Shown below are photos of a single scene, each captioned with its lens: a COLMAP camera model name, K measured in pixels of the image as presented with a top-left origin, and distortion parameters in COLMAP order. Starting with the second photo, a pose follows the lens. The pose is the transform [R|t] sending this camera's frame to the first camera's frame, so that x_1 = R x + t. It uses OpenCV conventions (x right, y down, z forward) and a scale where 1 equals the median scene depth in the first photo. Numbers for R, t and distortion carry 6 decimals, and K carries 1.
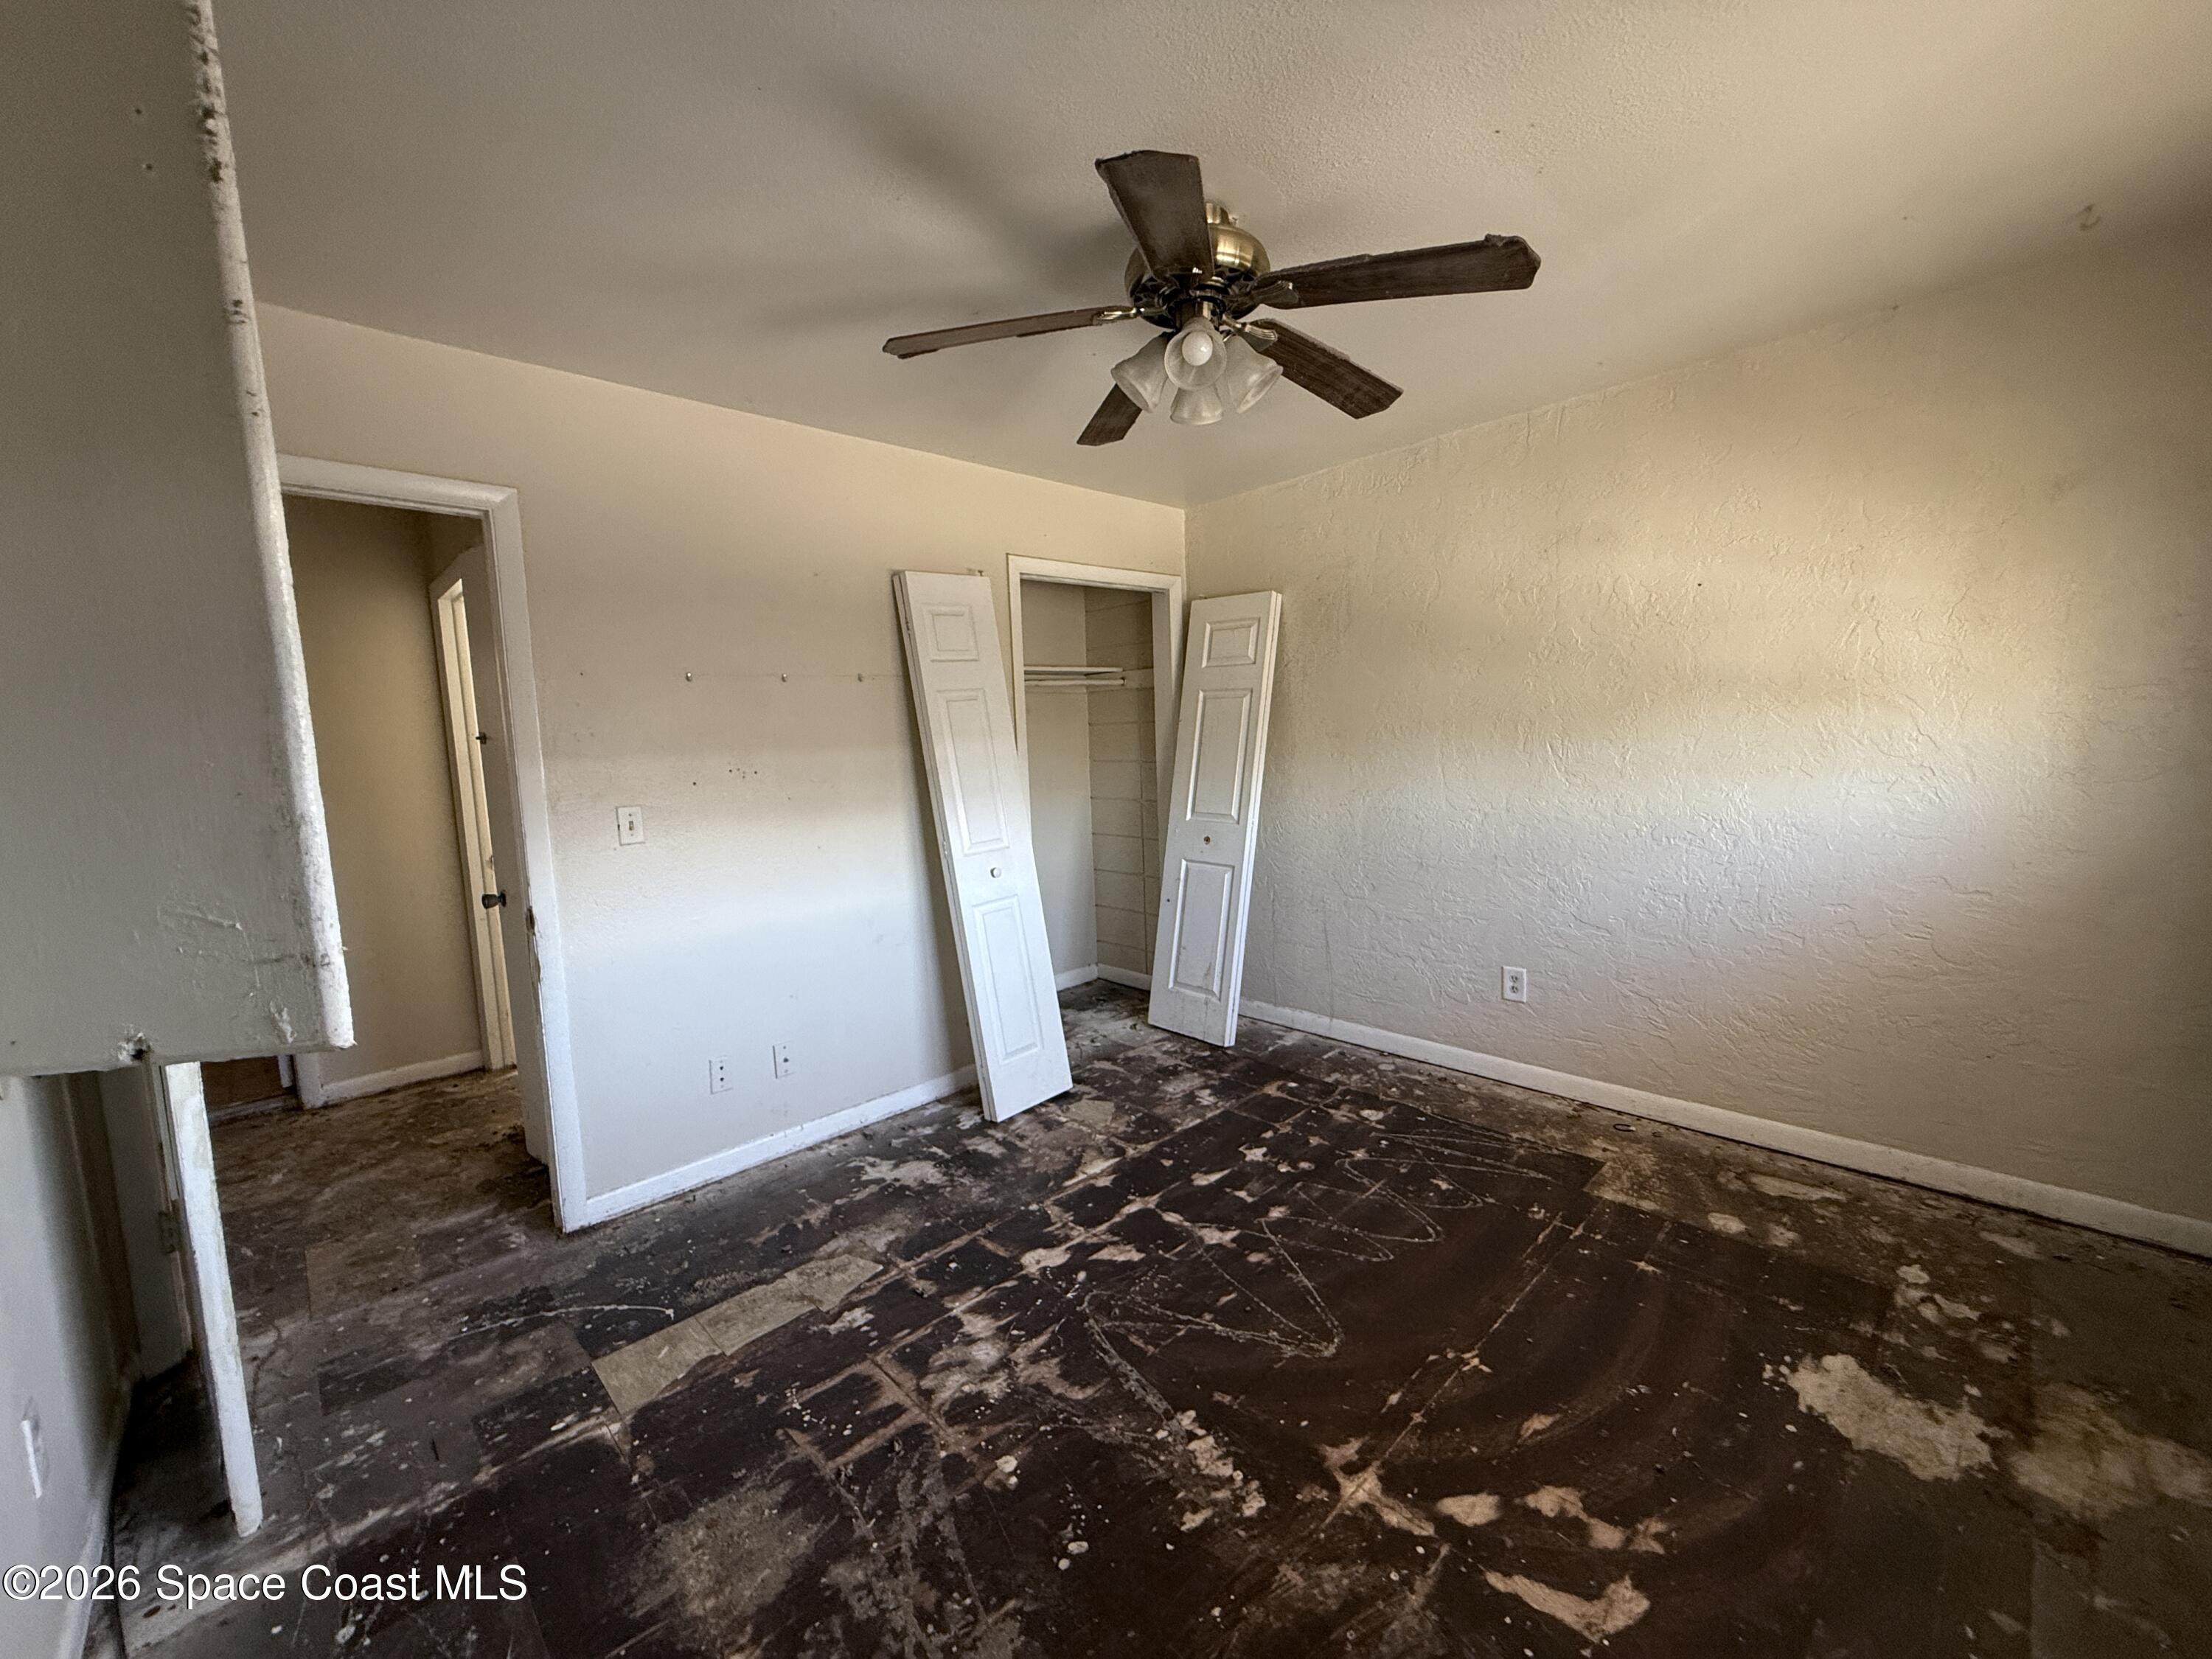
lens RADIAL K [[880.8, 0, 1102.0], [0, 880.8, 826.5], [0, 0, 1]] dist [-0.000853, 0.000150]
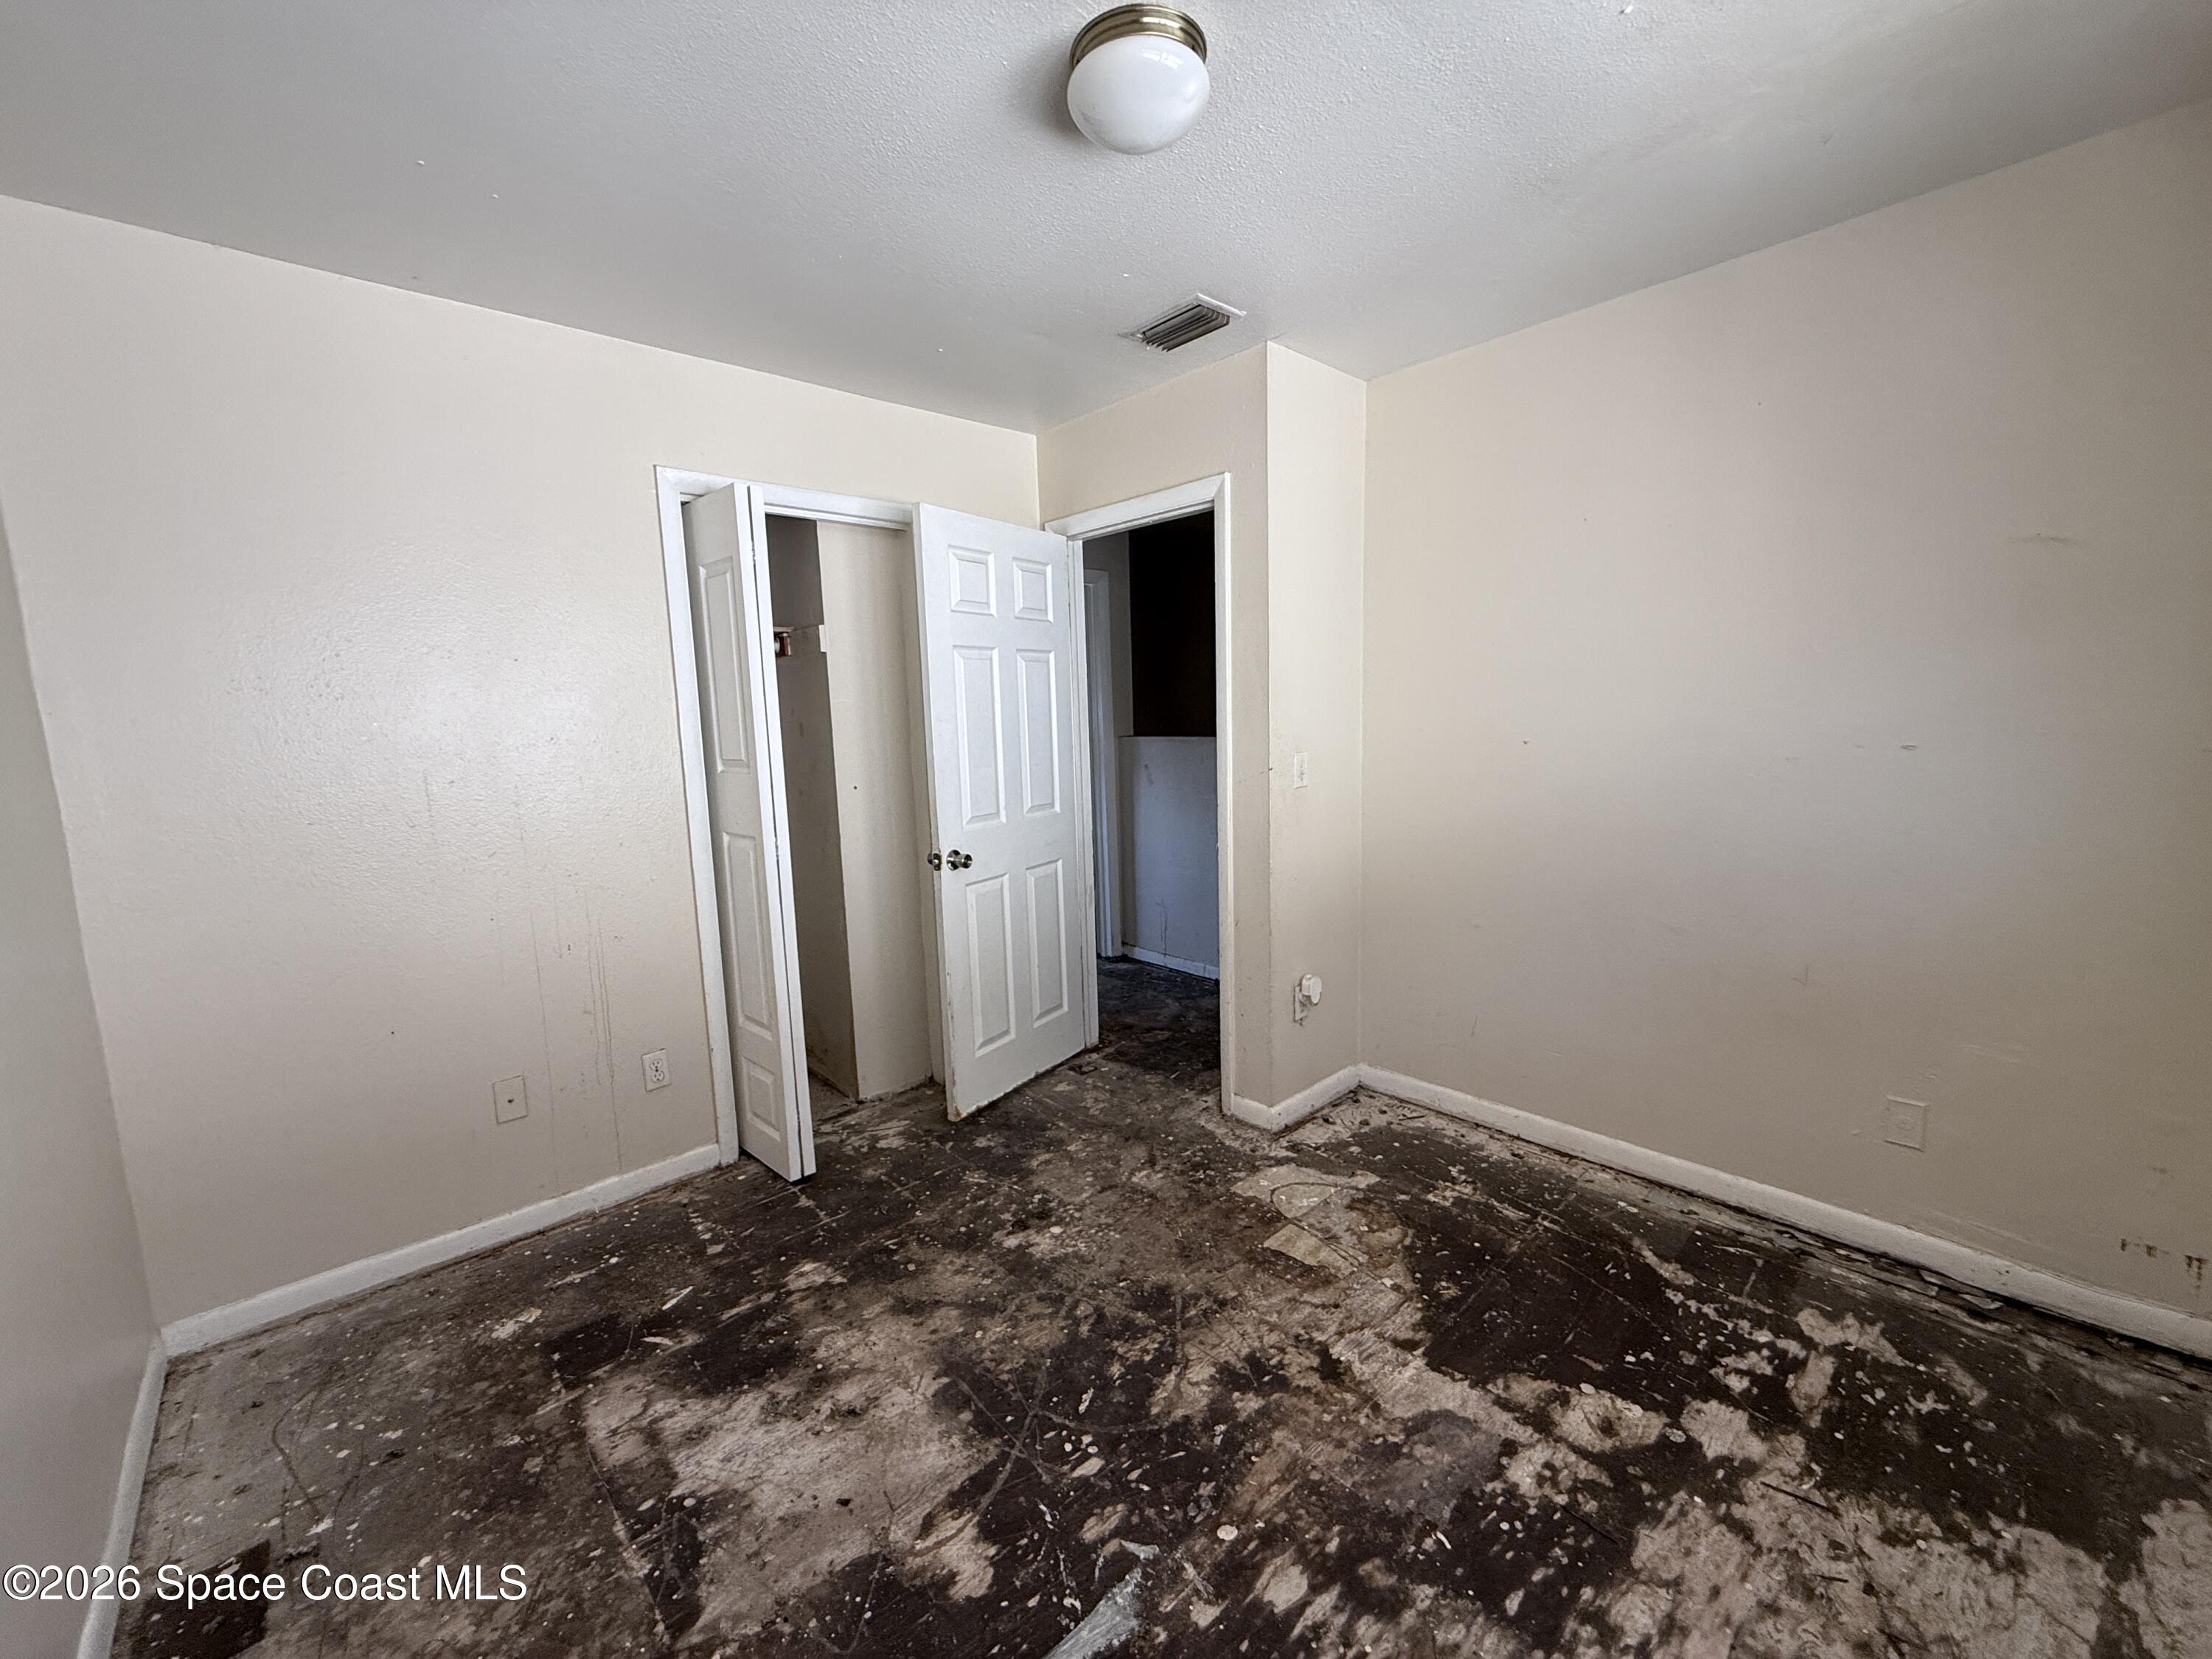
lens RADIAL K [[880.8, 0, 1102.0], [0, 880.8, 826.5], [0, 0, 1]] dist [-0.000853, 0.000150]
pose [[-0.997568, 0.064442, 0.026564, -0.701908], [0.068906, 0.969202, 0.236431, -0.189047], [-0.010510, 0.237687, -0.971285, 2.009682]]
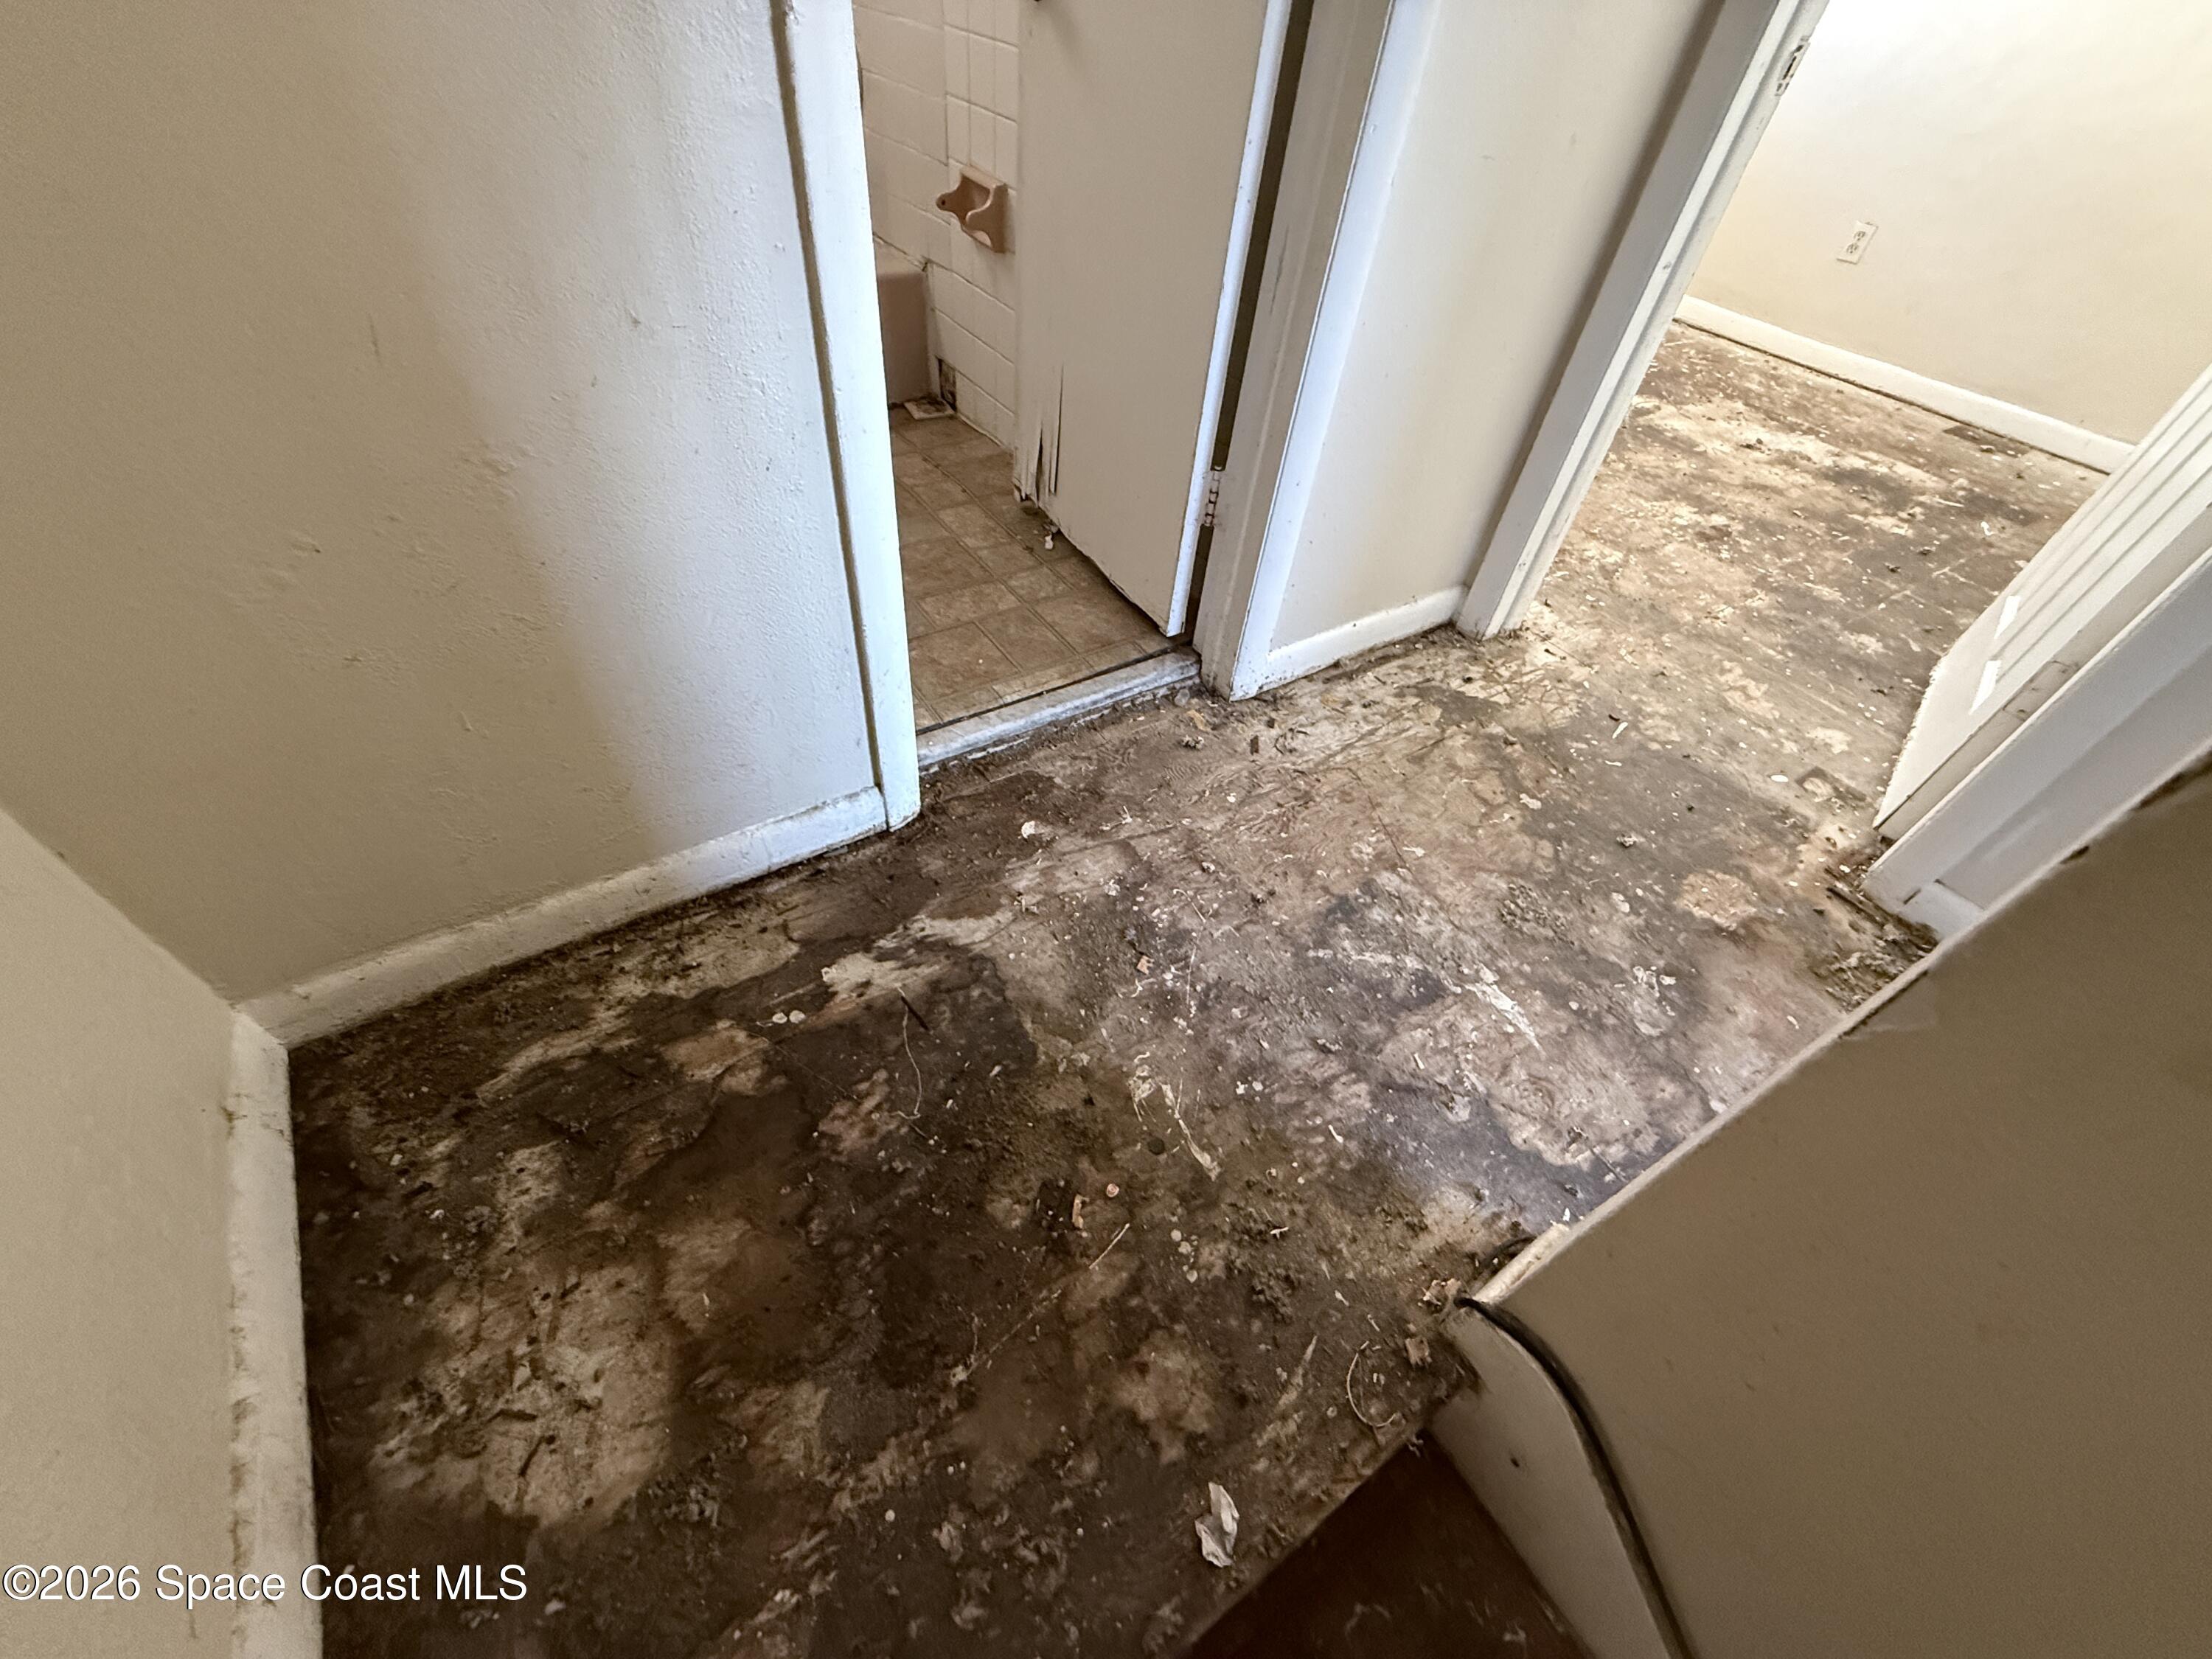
lens RADIAL K [[880.8, 0, 1102.0], [0, 880.8, 826.5], [0, 0, 1]] dist [-0.000853, 0.000150]
pose [[0.977754, 0.206373, -0.037514, -0.998847], [-0.134852, 0.755452, 0.641176, 0.090479], [0.160661, -0.621854, 0.766476, 0.632209]]
